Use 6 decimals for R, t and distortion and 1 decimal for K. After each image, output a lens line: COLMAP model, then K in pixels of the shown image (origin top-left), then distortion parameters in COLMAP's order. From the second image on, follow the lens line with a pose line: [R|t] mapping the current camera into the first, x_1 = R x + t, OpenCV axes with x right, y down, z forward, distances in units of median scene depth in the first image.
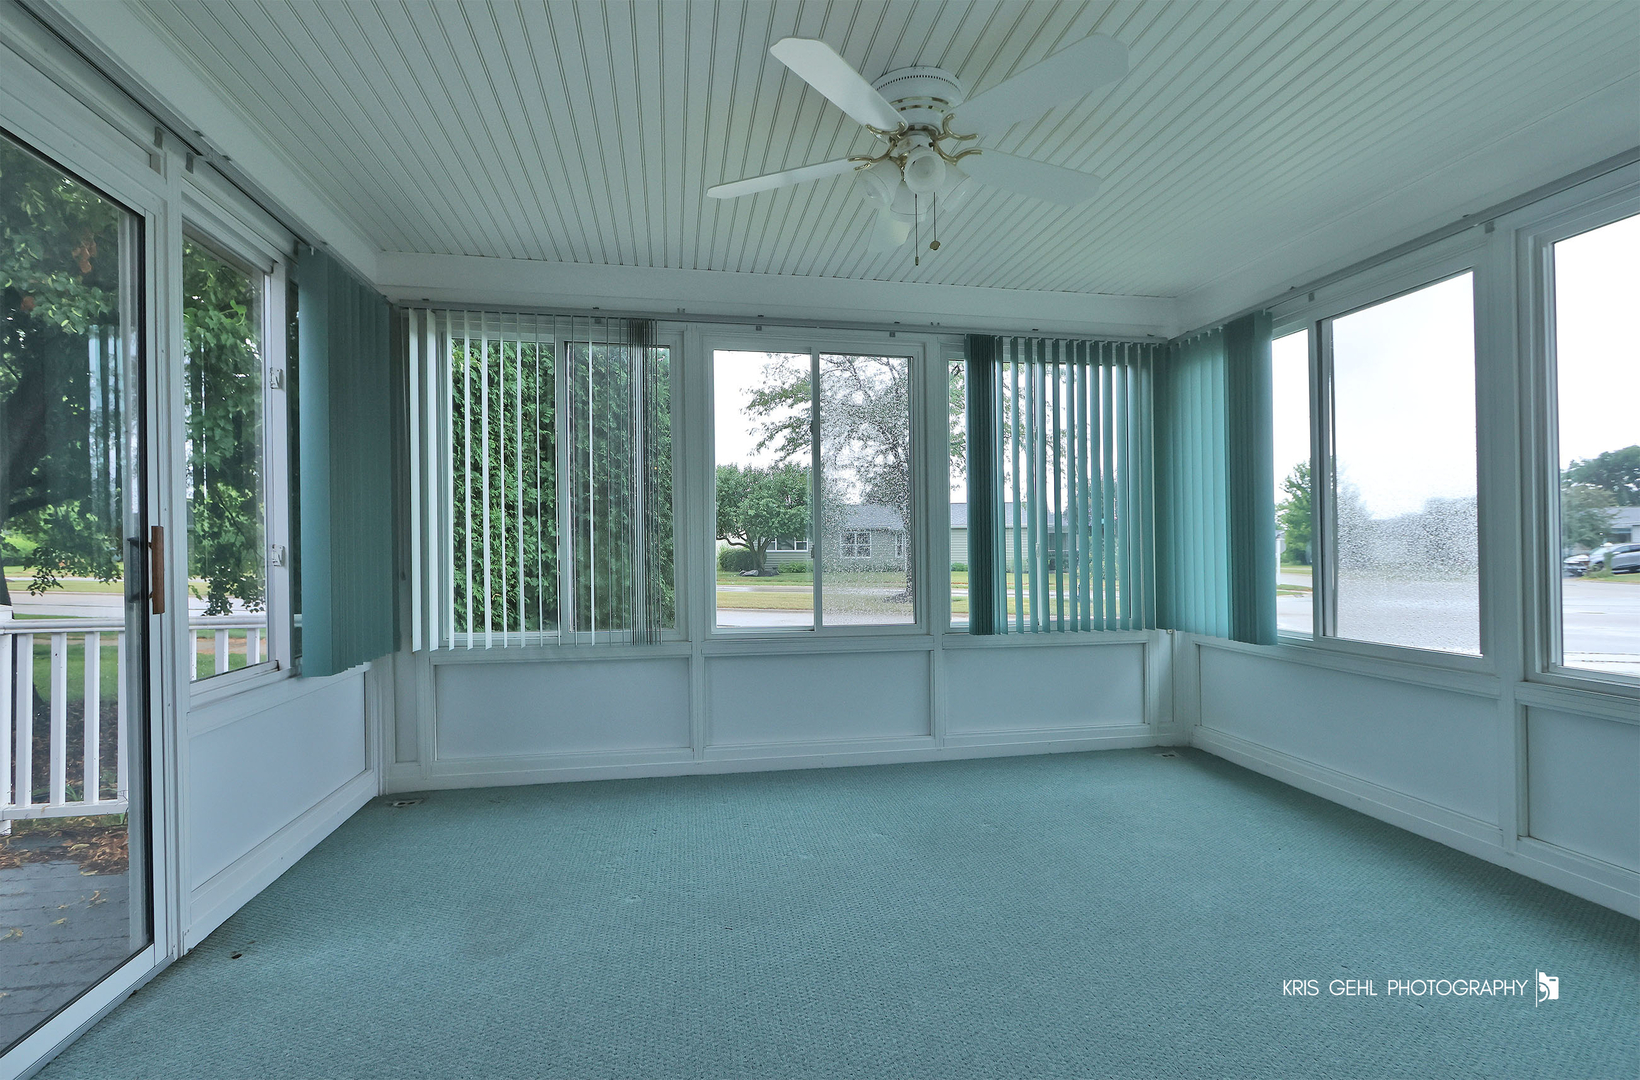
lens RADIAL K [[764.8, 0, 816.9], [0, 764.8, 569.3], [0, 0, 1]] dist [-0.000955, -0.000085]
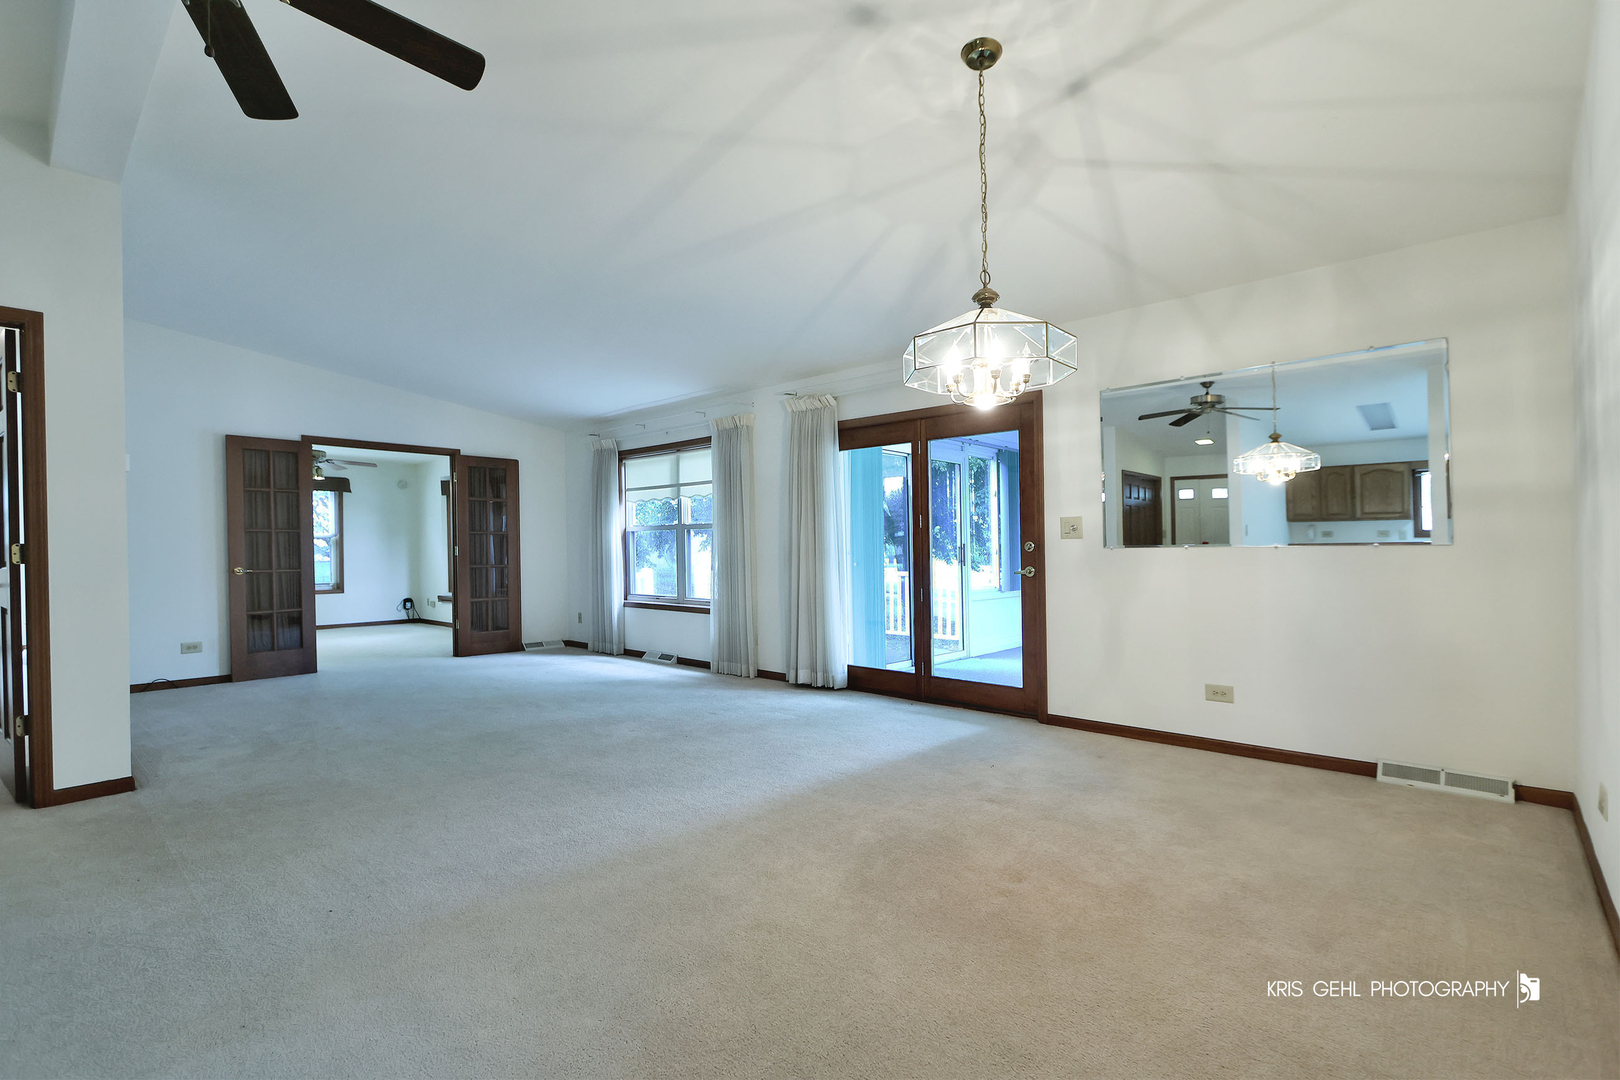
lens RADIAL K [[744.6, 0, 810.0], [0, 744.6, 540.0], [0, 0, 1]] dist [-0.000558, 0.000003]
pose [[0.615430, 0.000885, -0.788191, 0.908975], [-0.003993, 0.999990, -0.001996, -0.038358], [0.788181, 0.004375, 0.615428, -1.081617]]
